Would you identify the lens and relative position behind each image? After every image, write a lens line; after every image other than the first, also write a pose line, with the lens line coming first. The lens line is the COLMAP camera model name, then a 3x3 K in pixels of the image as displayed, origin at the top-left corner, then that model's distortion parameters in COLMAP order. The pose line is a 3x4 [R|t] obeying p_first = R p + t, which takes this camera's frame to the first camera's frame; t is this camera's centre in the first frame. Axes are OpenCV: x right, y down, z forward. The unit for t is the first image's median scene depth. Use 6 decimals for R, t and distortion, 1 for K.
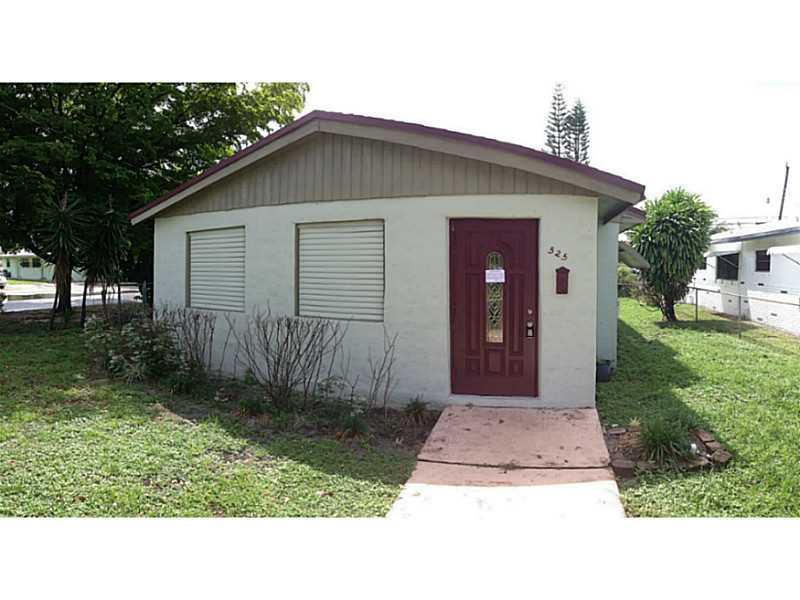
lens RADIAL K [[768.2, 0, 401.9], [0, 768.2, 305.0], [0, 0, 1]] dist [0.003005, 0.000000]
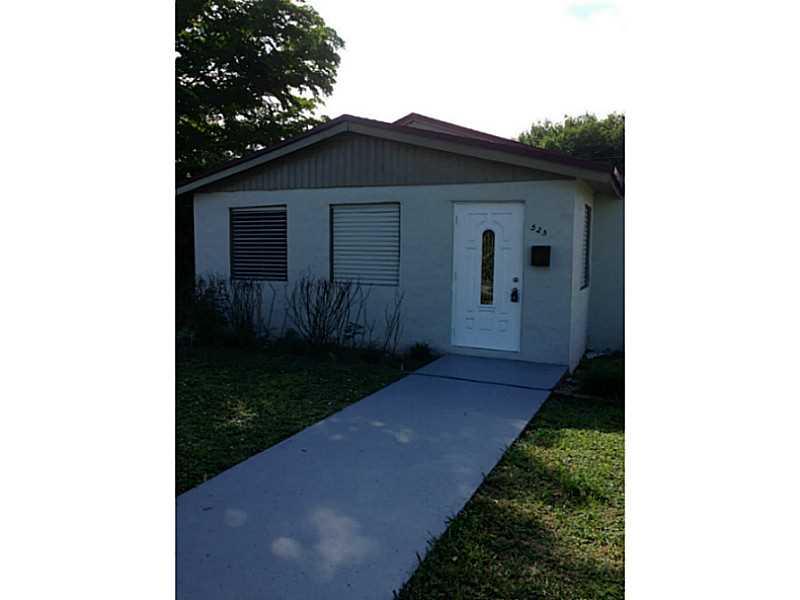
lens RADIAL K [[768.2, 0, 397.2], [0, 768.2, 298.2], [0, 0, 1]] dist [0.003005, 0.000000]
pose [[0.998472, 0.002575, -0.055207, 0.037628], [-0.001234, 0.999704, 0.024304, 0.010851], [0.055253, -0.024199, 0.998179, -0.215874]]
